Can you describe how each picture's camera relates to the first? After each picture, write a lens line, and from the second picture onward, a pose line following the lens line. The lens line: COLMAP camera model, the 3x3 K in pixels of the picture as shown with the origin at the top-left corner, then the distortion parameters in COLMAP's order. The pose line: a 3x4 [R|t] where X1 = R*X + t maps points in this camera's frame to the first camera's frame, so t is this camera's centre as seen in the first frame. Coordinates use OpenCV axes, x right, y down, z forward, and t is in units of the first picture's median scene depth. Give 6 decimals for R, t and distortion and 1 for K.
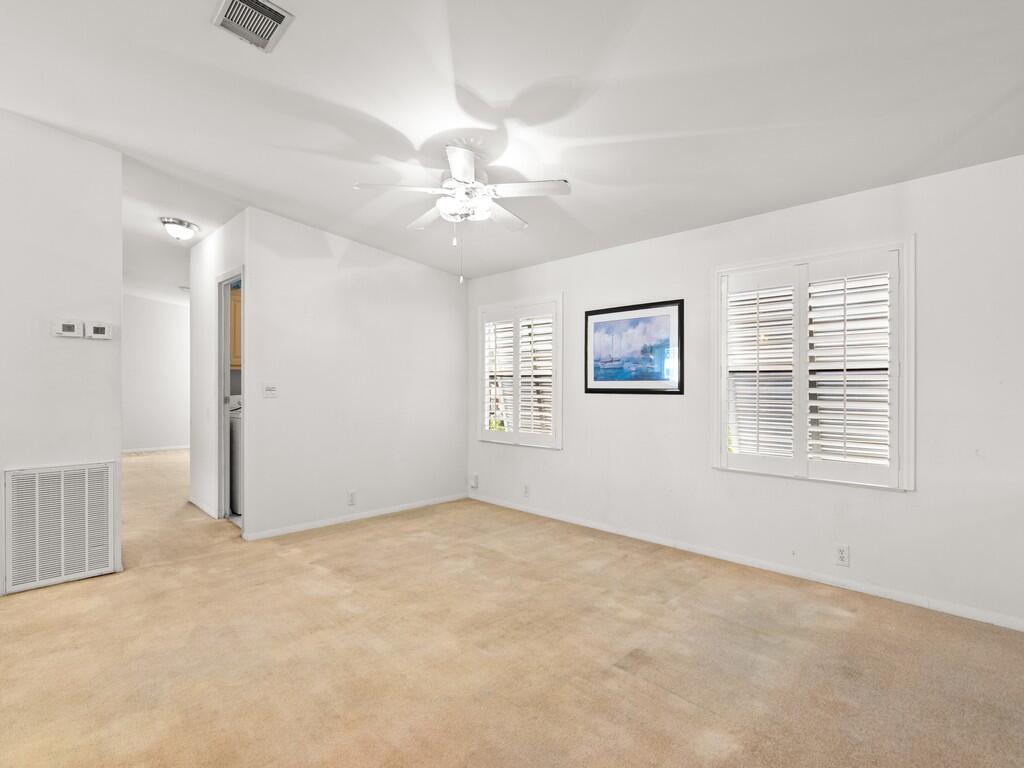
lens RADIAL K [[522.6, 0, 487.0], [0, 522.6, 377.9], [0, 0, 1]] dist [-0.001434, -0.000452]
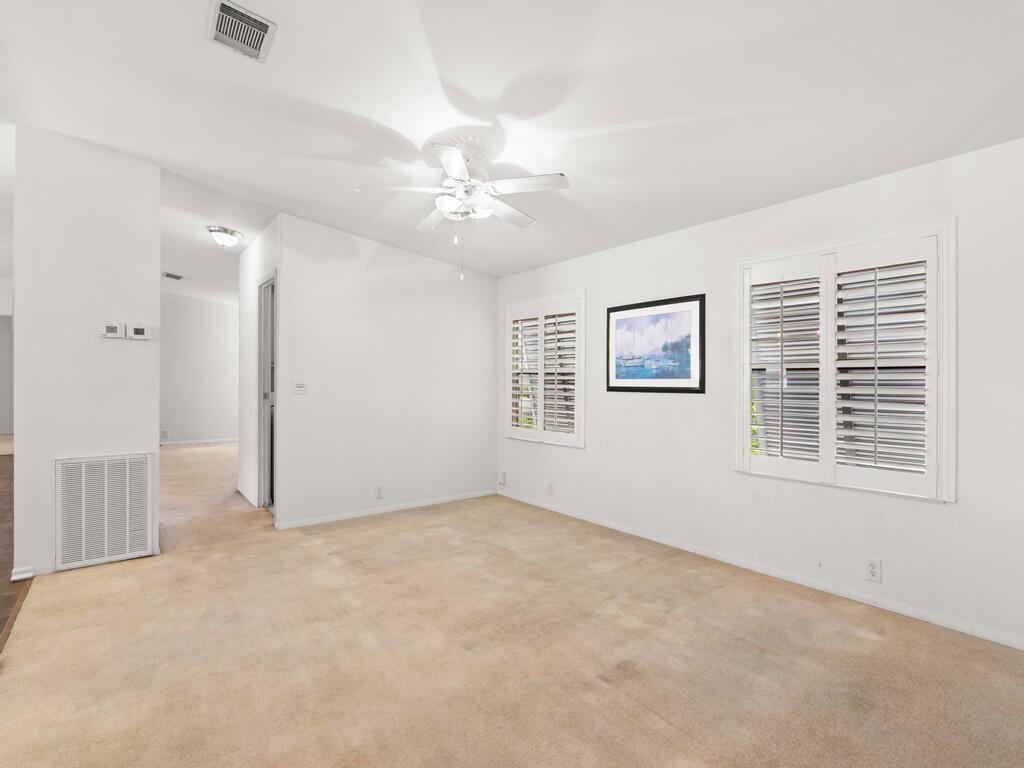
lens RADIAL K [[507.7, 0, 489.2], [0, 507.7, 373.8], [0, 0, 1]] dist [-0.001946, -0.000338]
pose [[0.993545, 0.001344, -0.113433, 0.107734], [-0.001584, 0.999997, -0.002026, -0.002053], [0.113430, 0.002192, 0.993544, 0.037836]]
